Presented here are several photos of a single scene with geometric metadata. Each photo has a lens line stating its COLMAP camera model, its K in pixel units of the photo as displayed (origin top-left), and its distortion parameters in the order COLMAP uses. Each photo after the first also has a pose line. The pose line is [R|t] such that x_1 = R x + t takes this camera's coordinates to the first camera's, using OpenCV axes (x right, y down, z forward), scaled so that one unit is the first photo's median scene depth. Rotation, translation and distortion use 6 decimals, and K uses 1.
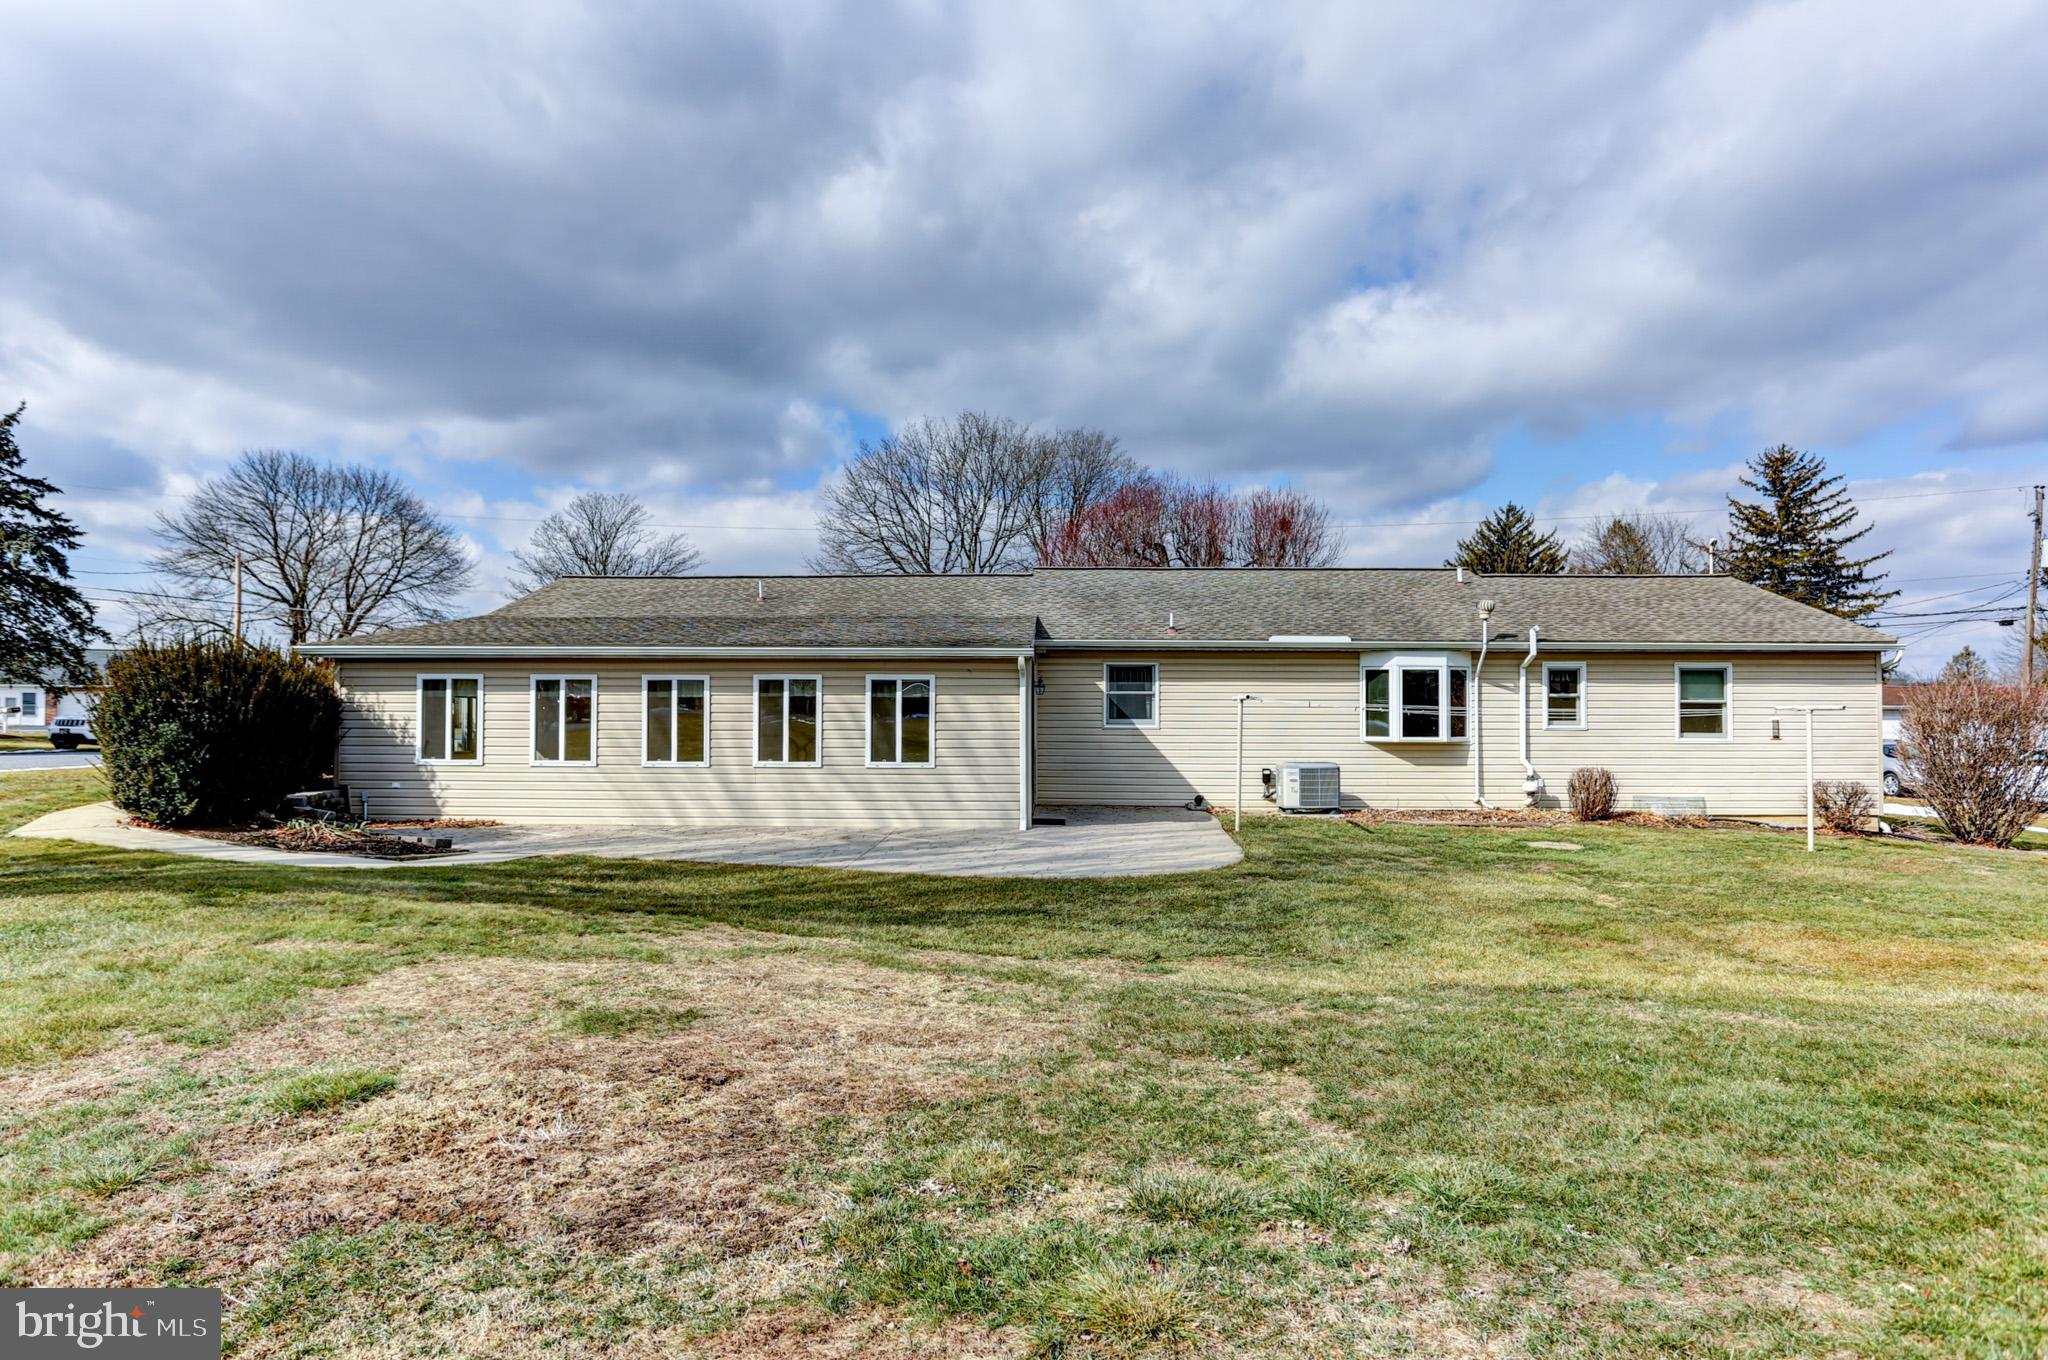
lens RADIAL K [[1149.5, 0, 1021.4], [0, 1149.5, 705.5], [0, 0, 1]] dist [-0.031476, 0.000049]
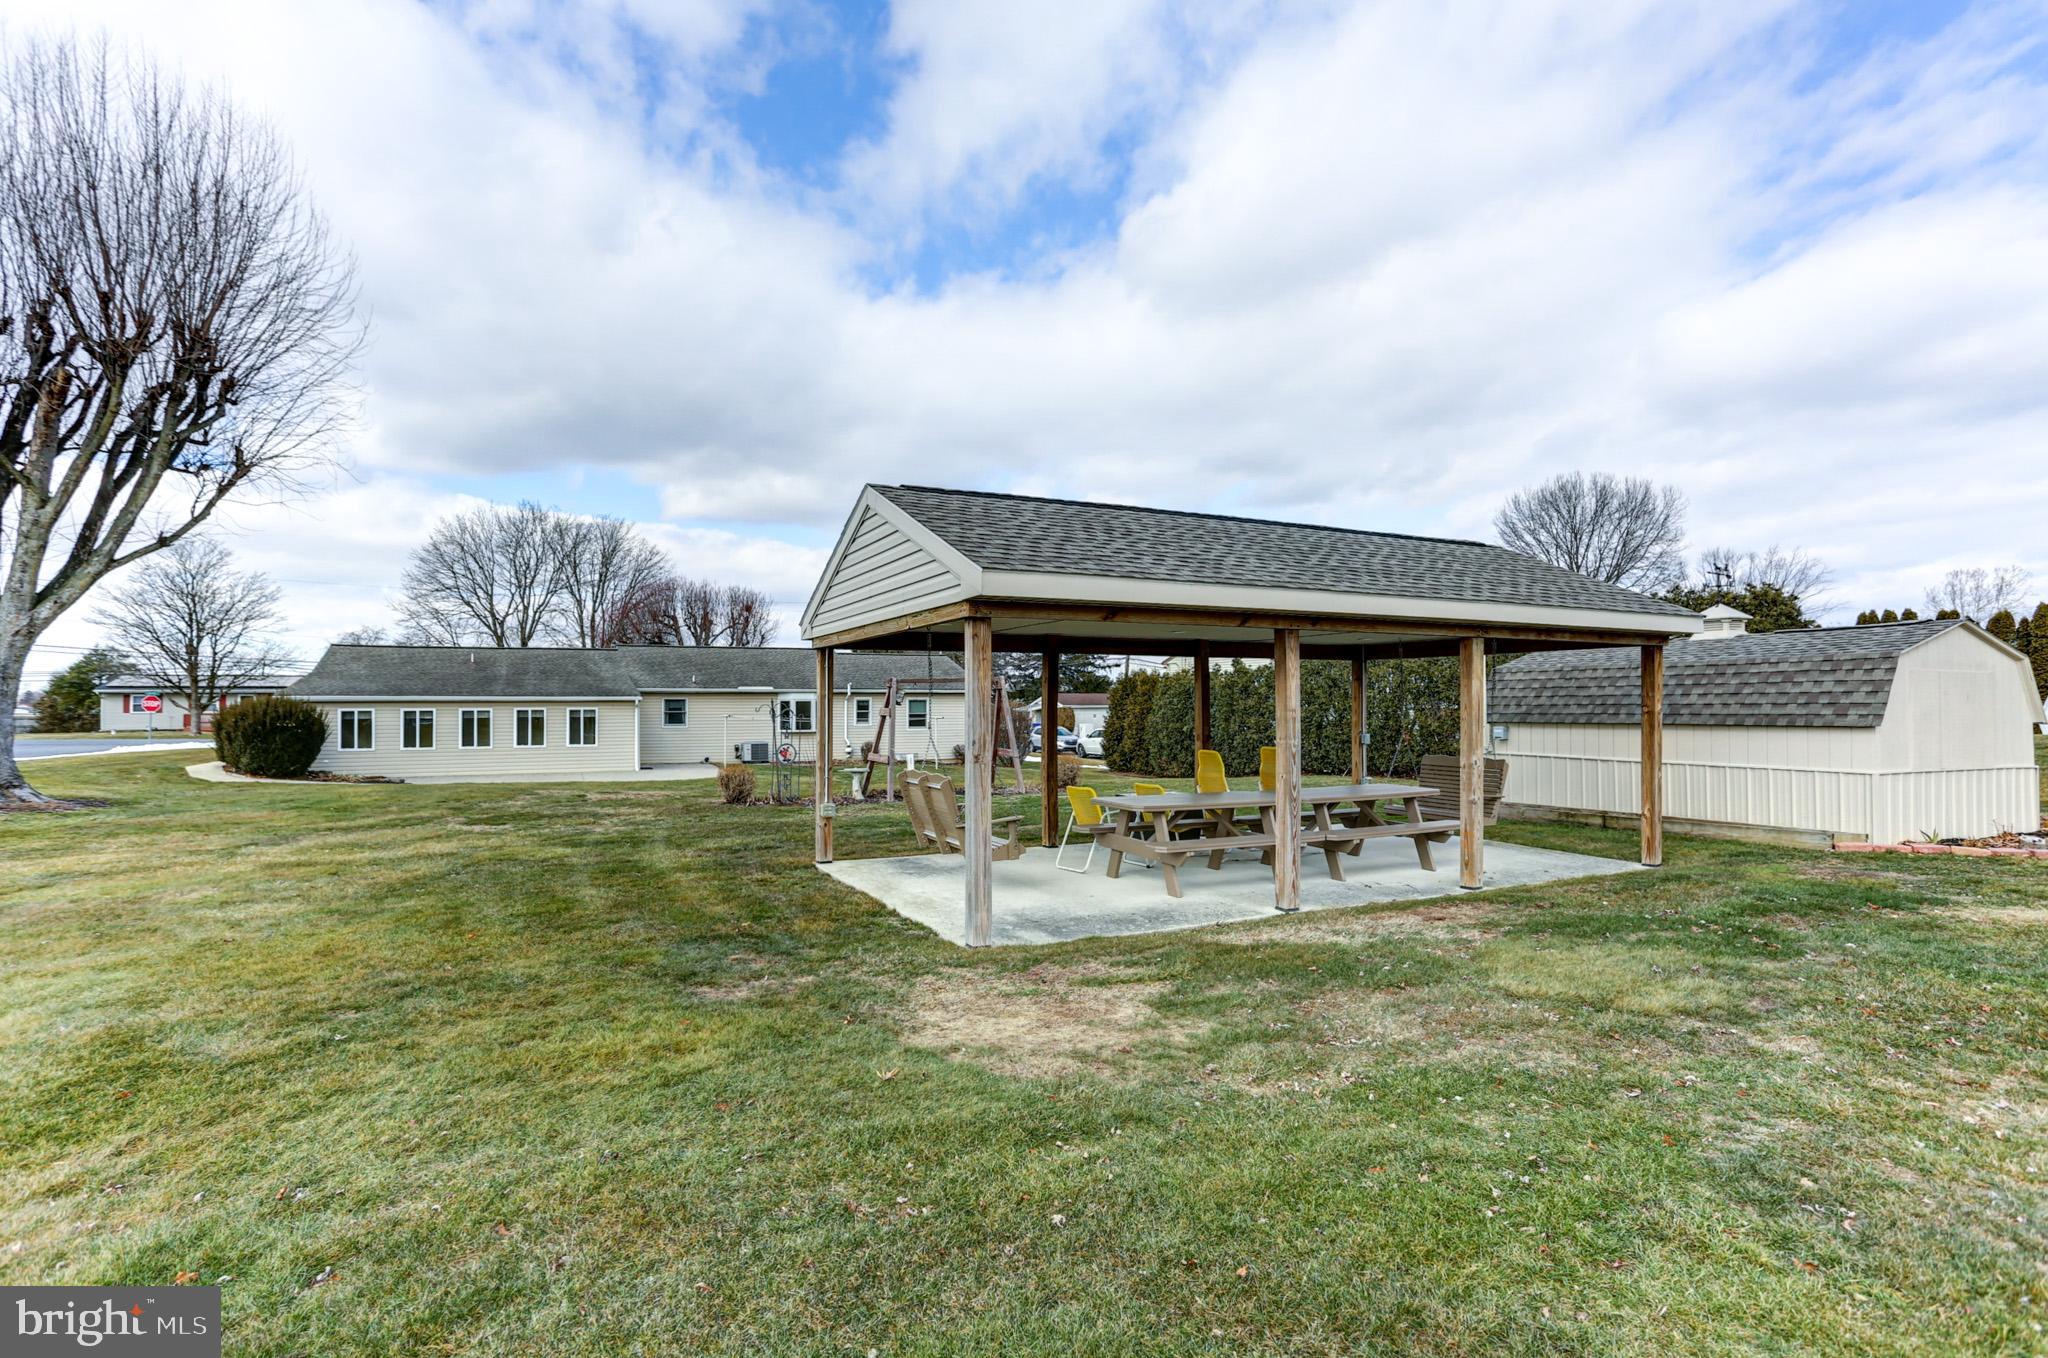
lens RADIAL K [[1001.3, 0, 1024.0], [0, 1001.3, 679.0], [0, 0, 1]] dist [0.000449, 0.000086]
pose [[0.881799, 0.010303, 0.471513, -0.223046], [-0.002688, 0.999855, -0.016820, -0.042813], [-0.471618, 0.013564, 0.881698, -1.025698]]
